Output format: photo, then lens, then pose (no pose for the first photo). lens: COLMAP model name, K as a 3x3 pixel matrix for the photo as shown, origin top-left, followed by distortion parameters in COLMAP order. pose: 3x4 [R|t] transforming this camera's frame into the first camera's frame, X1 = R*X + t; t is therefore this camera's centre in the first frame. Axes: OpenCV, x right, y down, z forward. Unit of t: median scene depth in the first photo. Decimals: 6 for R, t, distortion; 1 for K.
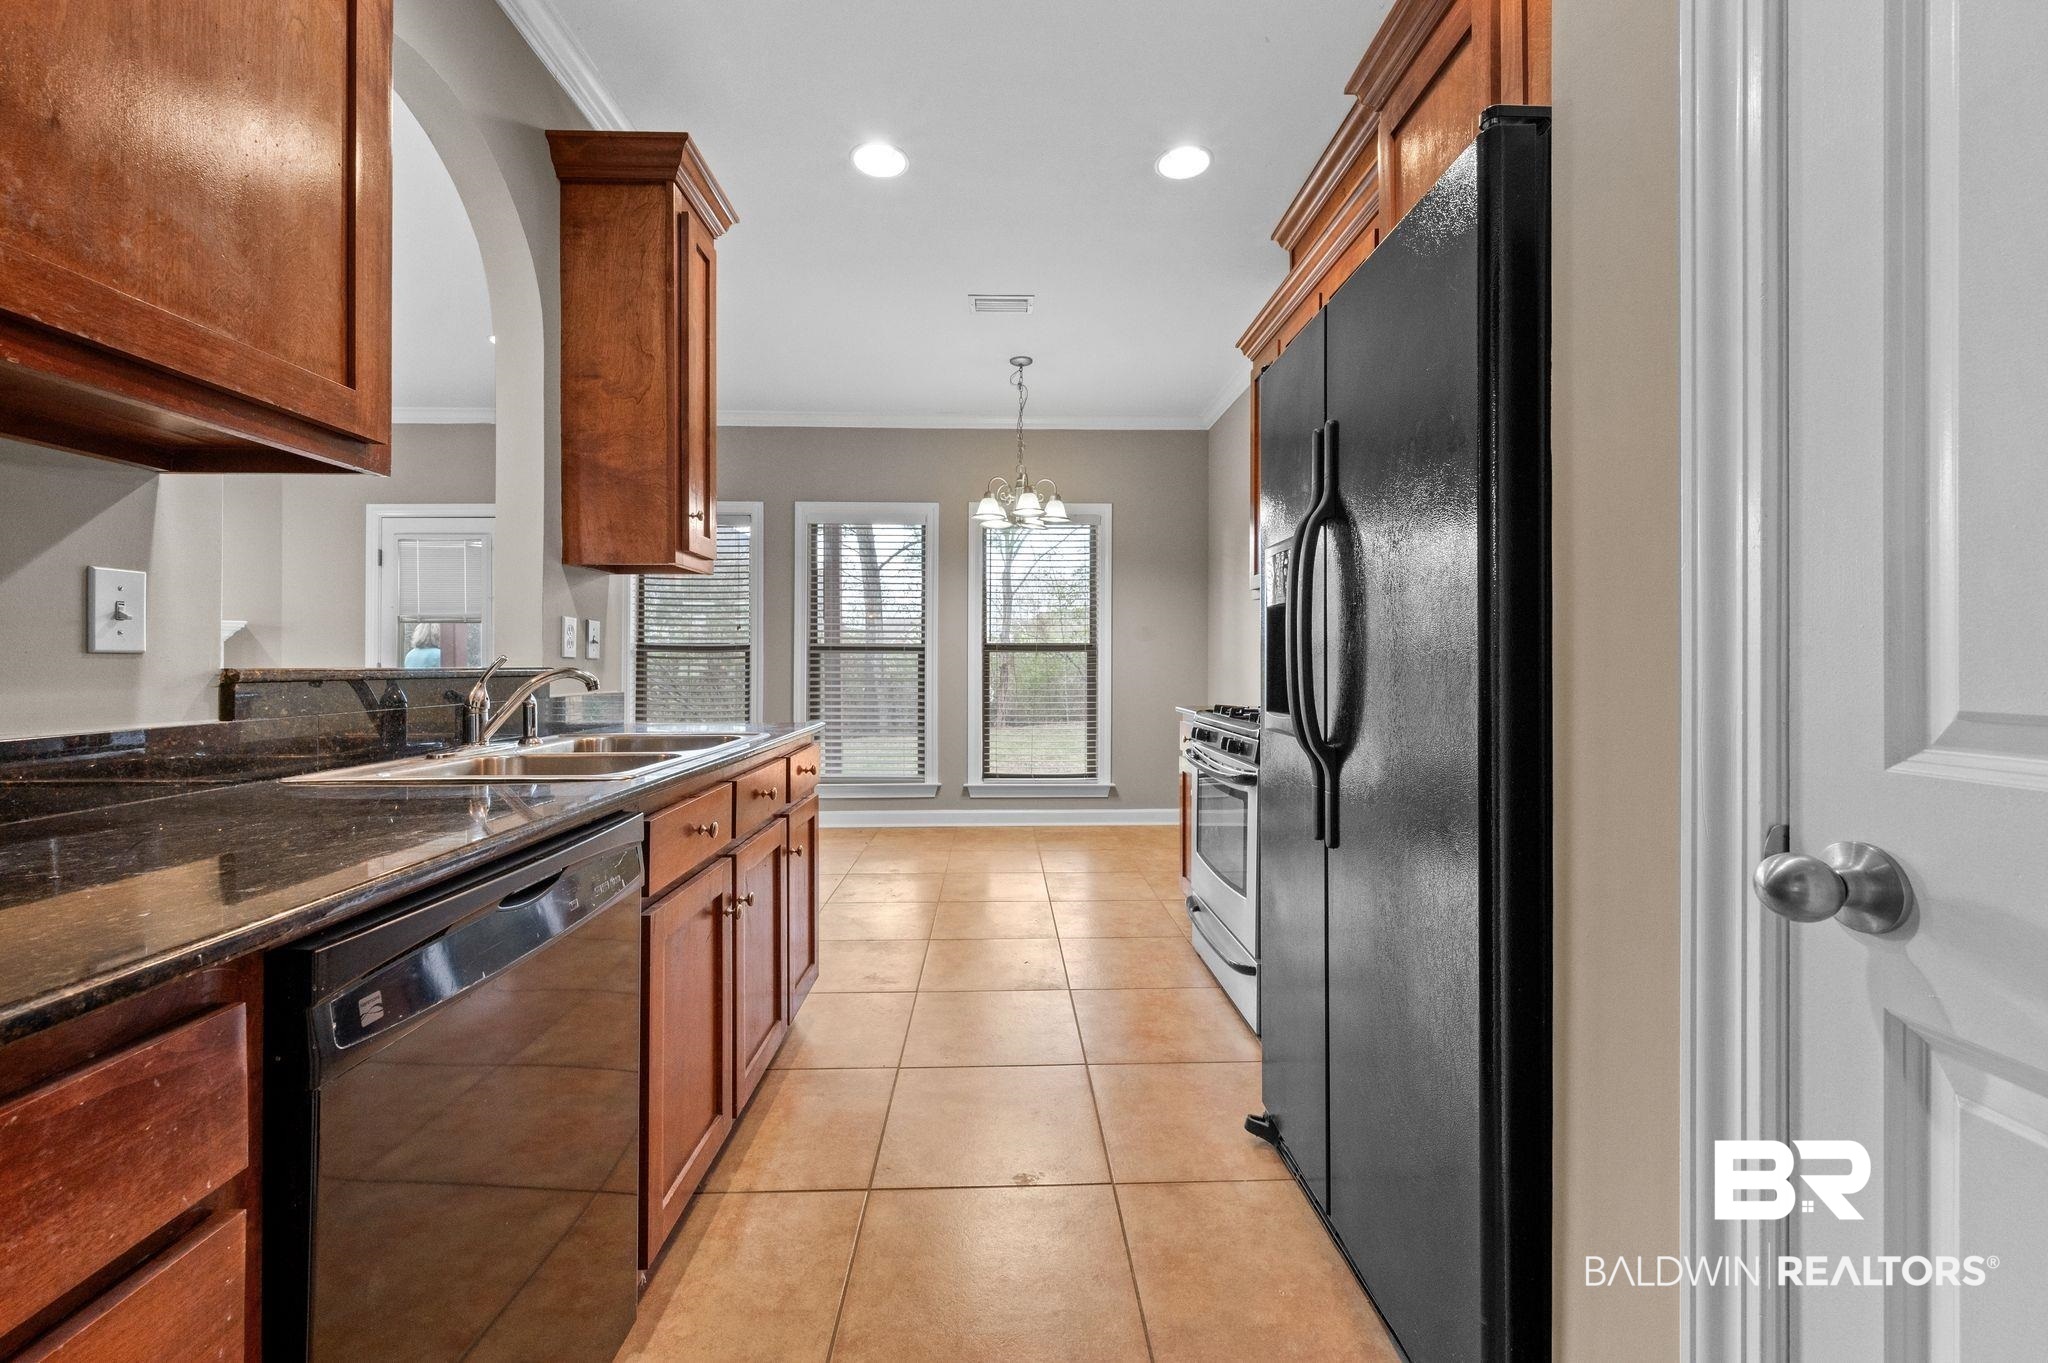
lens RADIAL K [[816.9, 0, 1038.0], [0, 816.9, 667.7], [0, 0, 1]] dist [-0.000755, -0.000553]
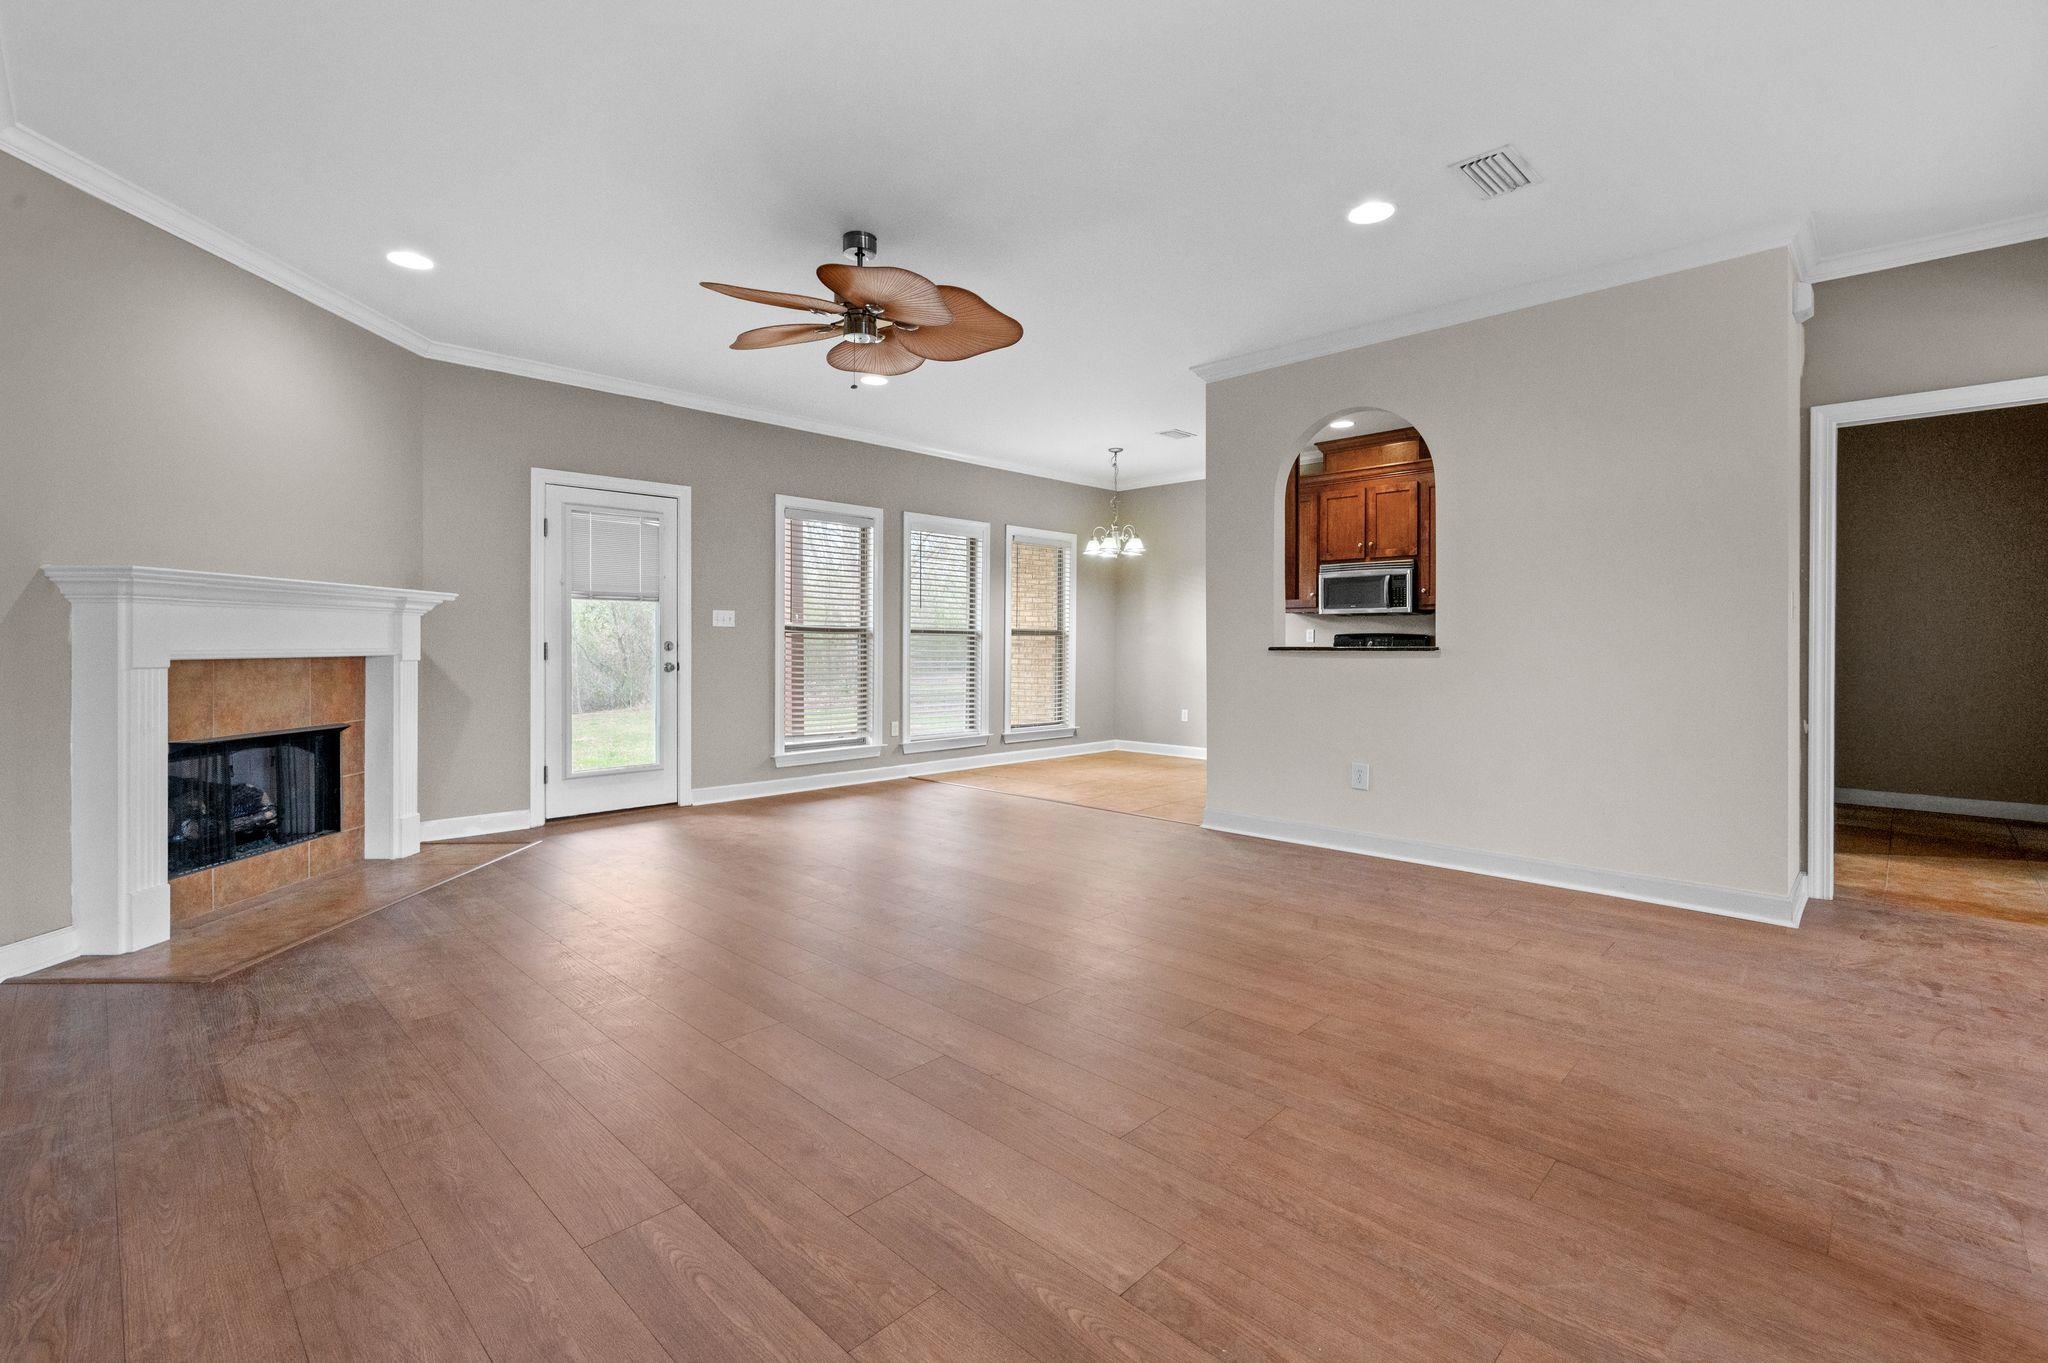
lens RADIAL K [[910.0, 0, 1042.0], [0, 910.0, 647.9], [0, 0, 1]] dist [0.001076, 0.000703]
pose [[0.719331, -0.000010, 0.694668, -1.074552], [0.007681, 0.999939, -0.007939, 0.013482], [-0.694625, 0.011046, 0.719287, -0.122340]]
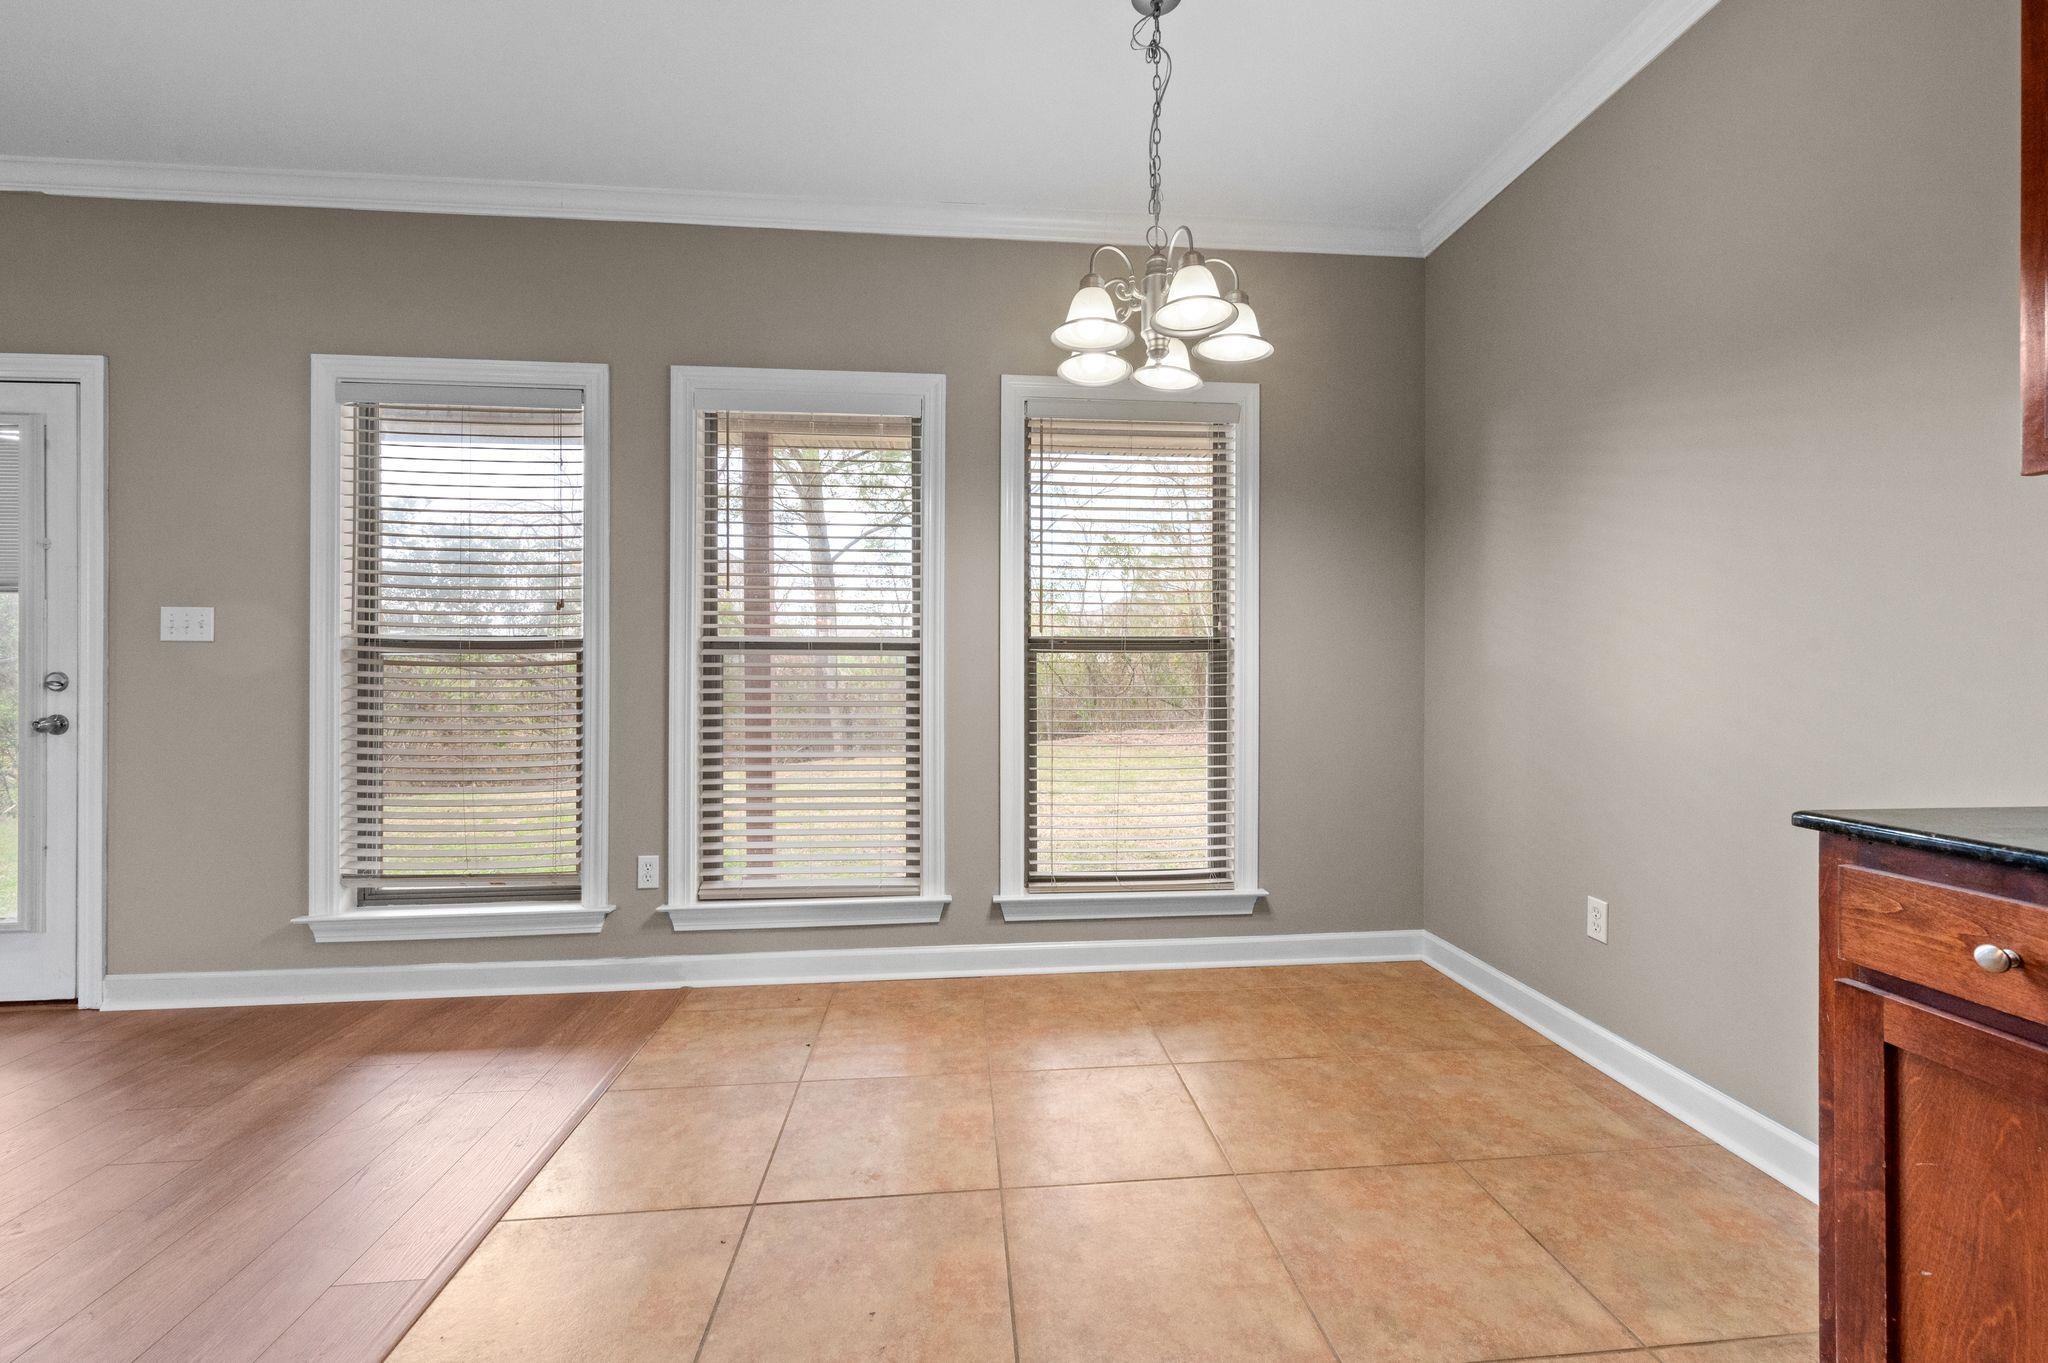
lens RADIAL K [[816.9, 0, 1038.2], [0, 816.9, 668.8], [0, 0, 1]] dist [-0.000755, -0.000553]
pose [[0.998477, -0.001514, 0.055151, -0.089565], [0.002676, 0.999776, -0.020993, 0.003180], [-0.055107, 0.021108, 0.998257, 0.454947]]
